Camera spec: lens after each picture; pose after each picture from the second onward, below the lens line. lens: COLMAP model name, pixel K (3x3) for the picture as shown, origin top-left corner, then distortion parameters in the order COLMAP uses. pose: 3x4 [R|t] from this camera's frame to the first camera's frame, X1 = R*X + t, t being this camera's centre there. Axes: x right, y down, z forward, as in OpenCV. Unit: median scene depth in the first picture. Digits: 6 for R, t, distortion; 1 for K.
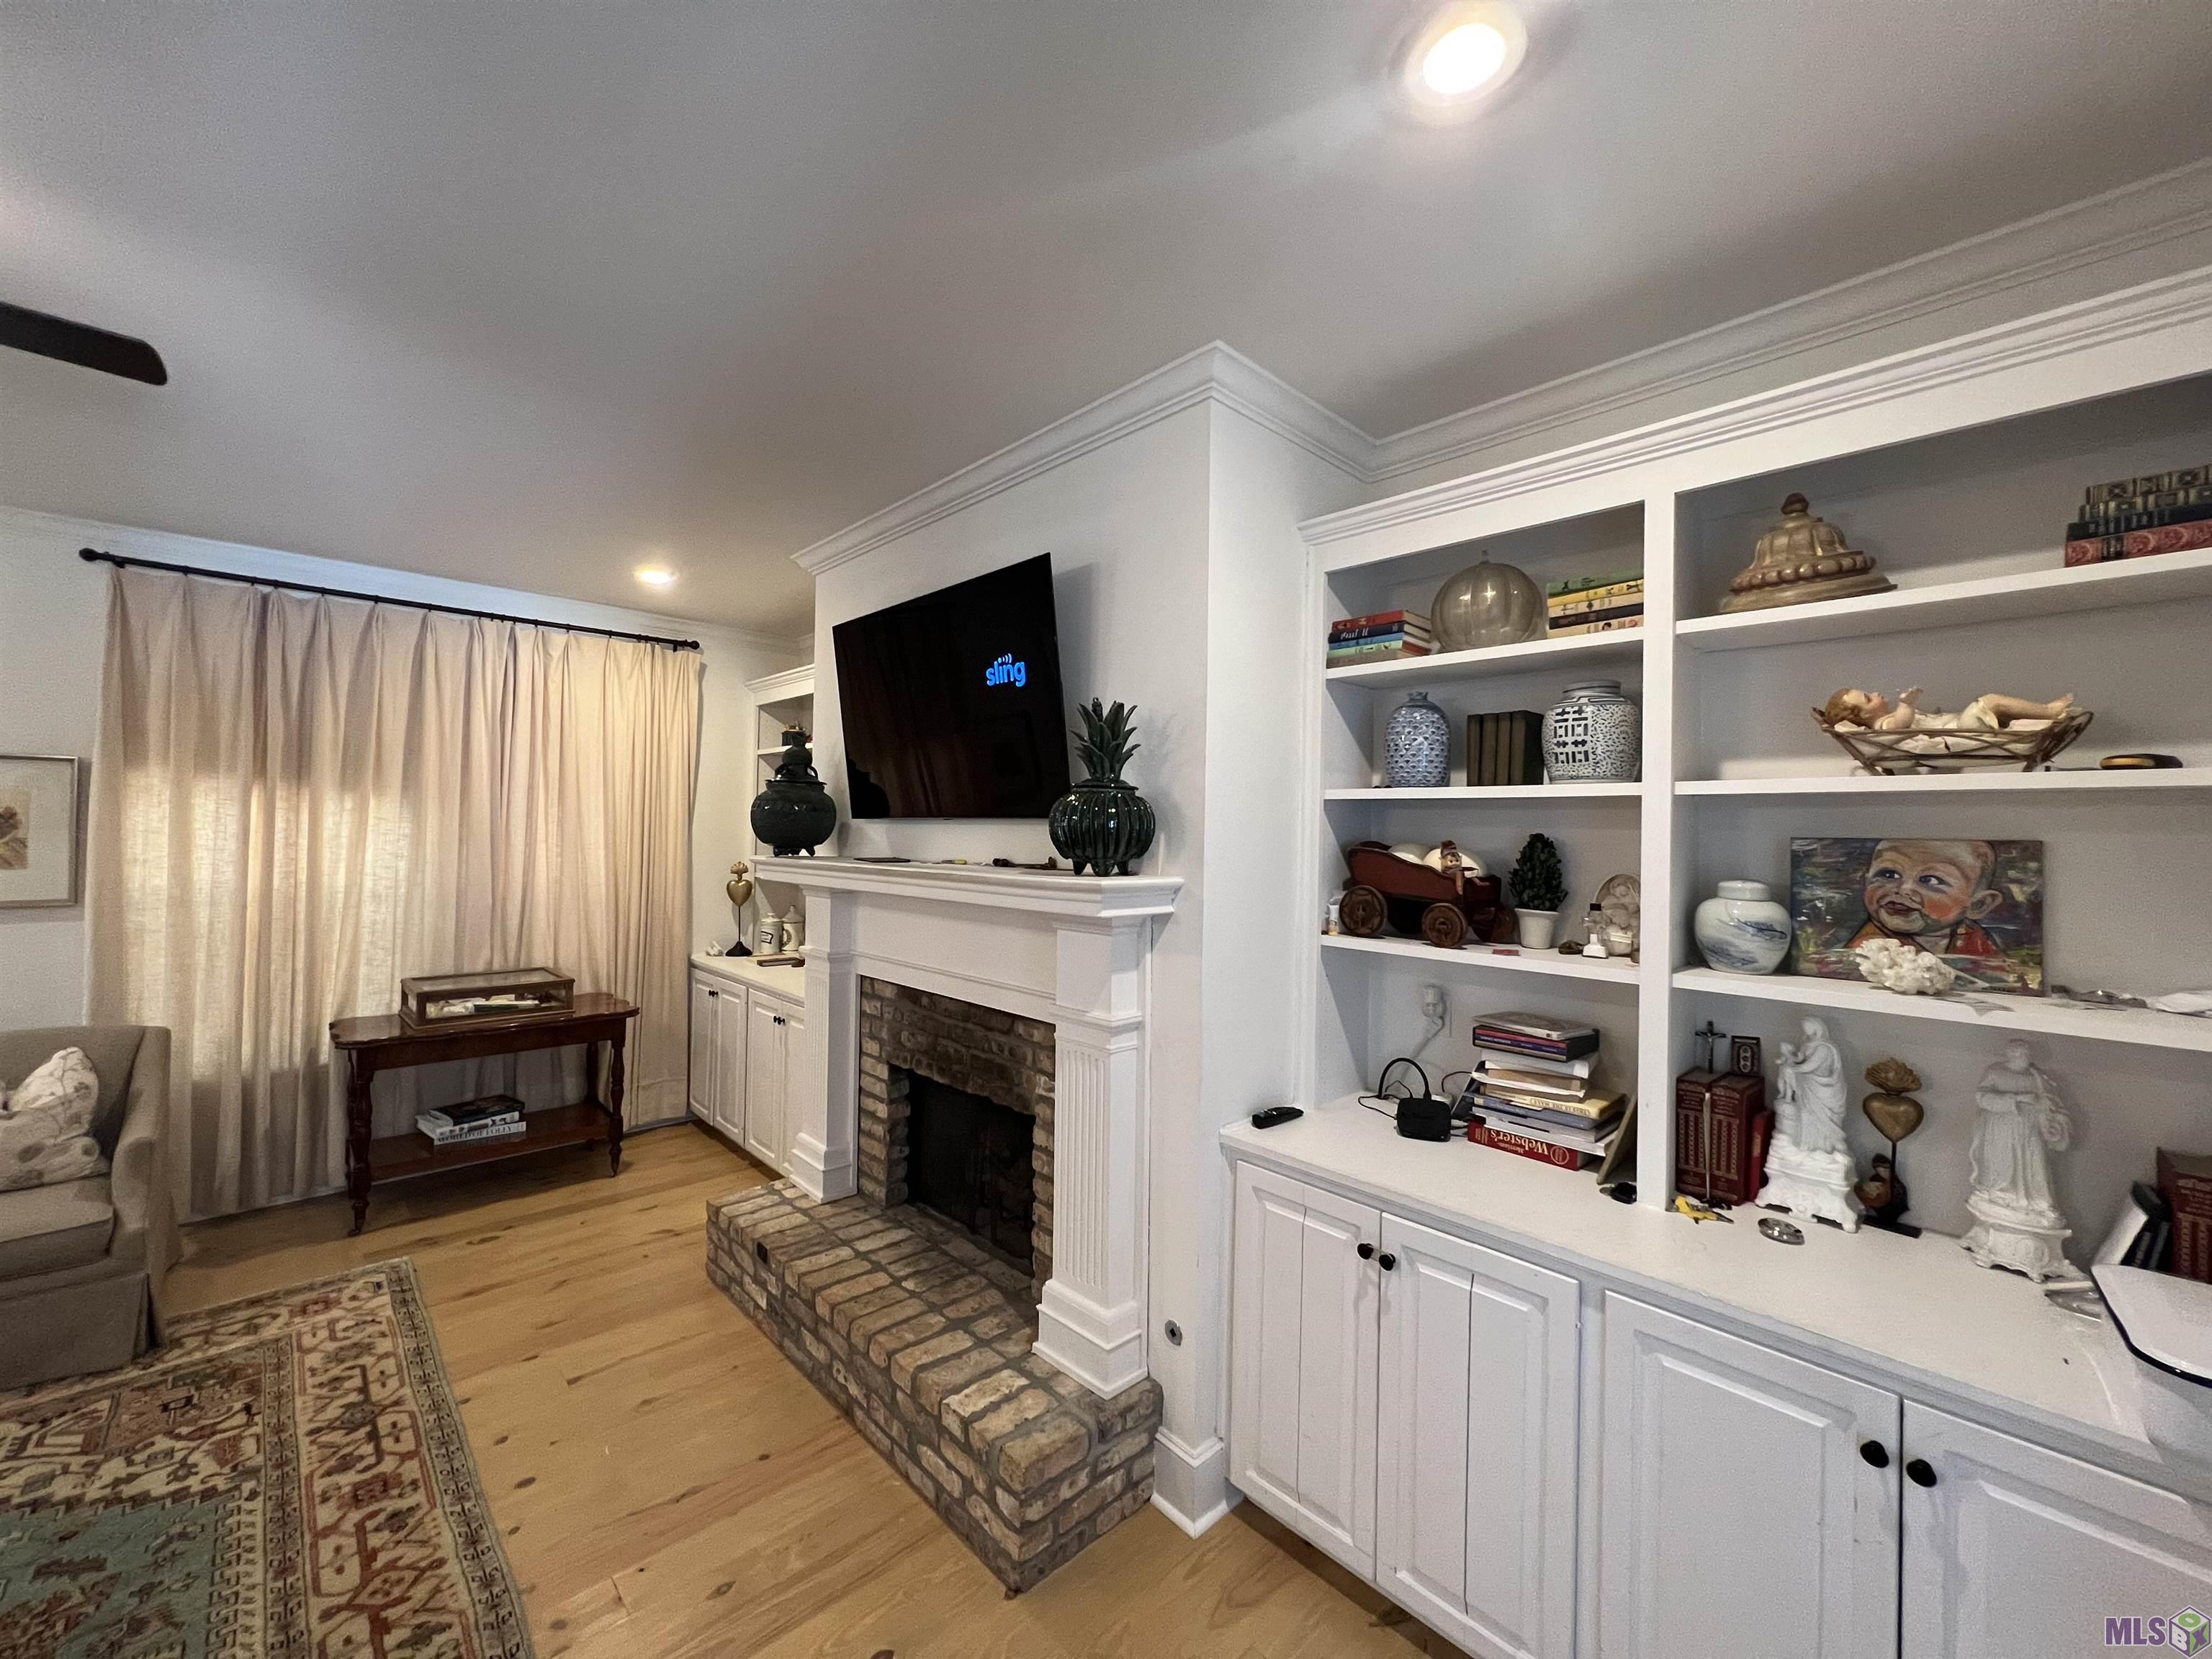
lens RADIAL K [[886.2, 0, 1102.4], [0, 886.2, 830.1], [0, 0, 1]] dist [0.004082, 0.000108]
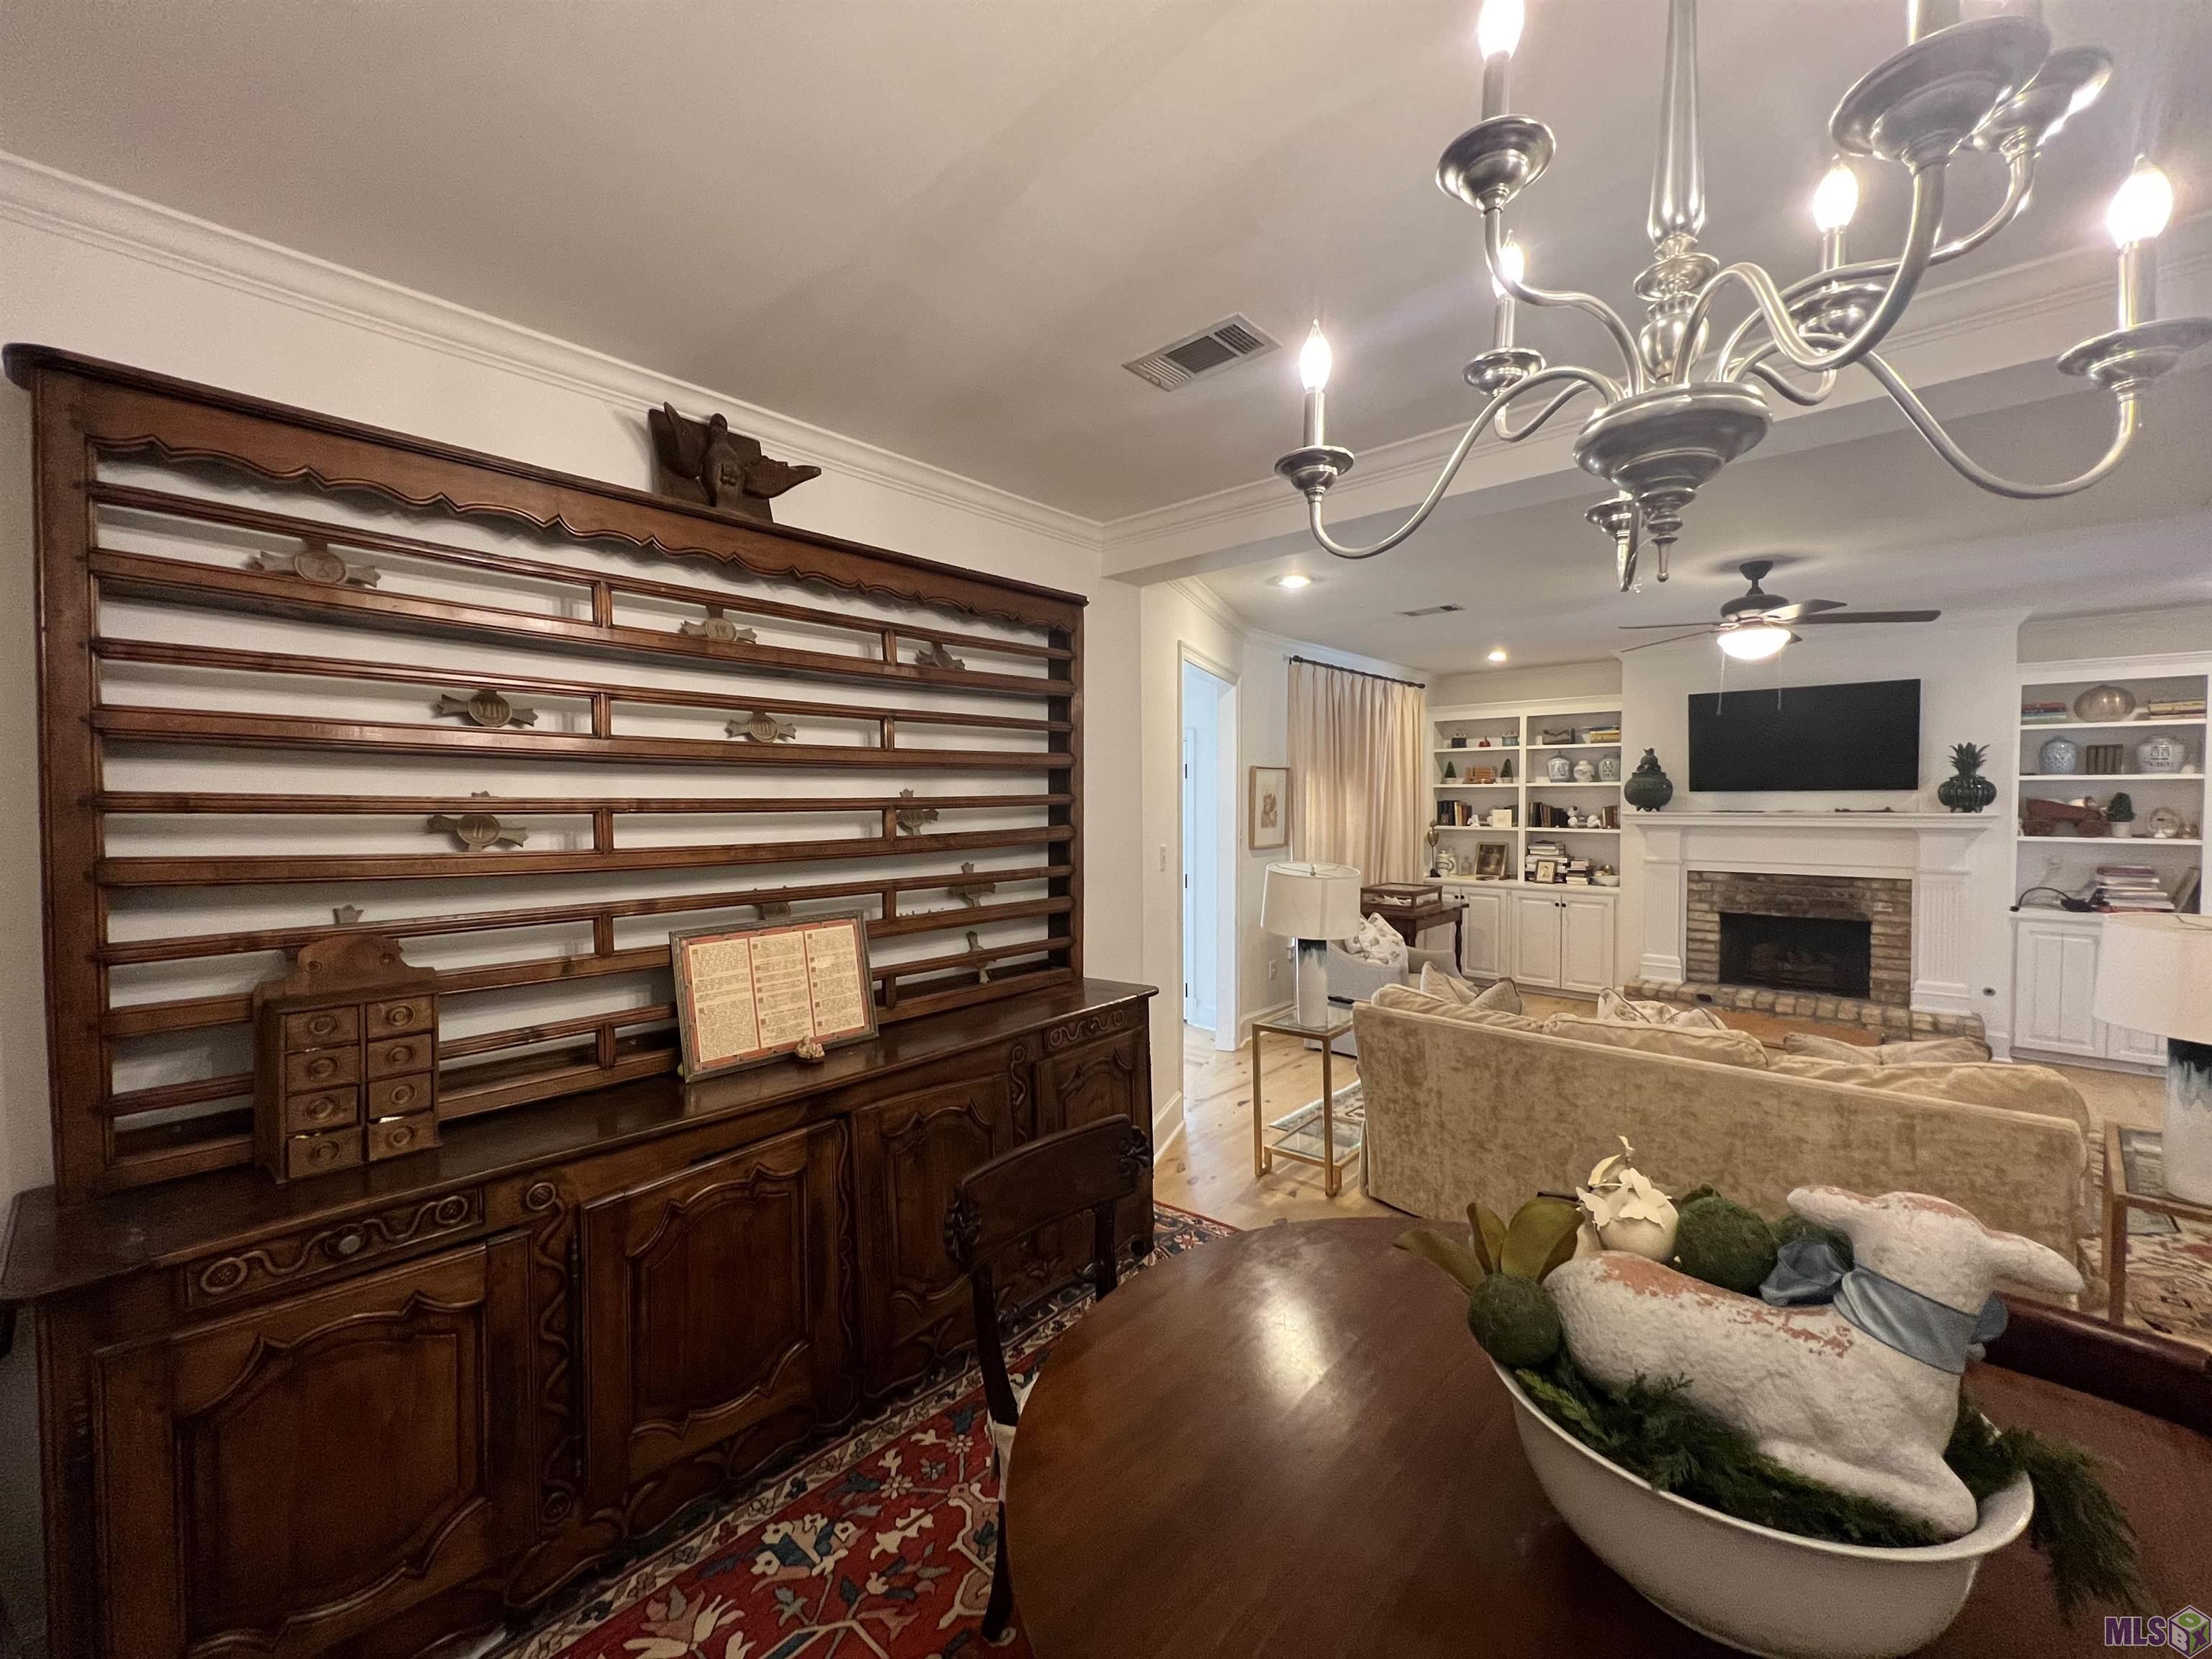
lens RADIAL K [[886.7, 0, 1104.4], [0, 886.7, 819.3], [0, 0, 1]] dist [-0.002793, 0.000297]
pose [[0.996913, -0.021075, 0.075639, -1.936401], [0.019324, 0.999530, 0.023812, -0.026714], [-0.076105, -0.022277, 0.996851, -0.973866]]
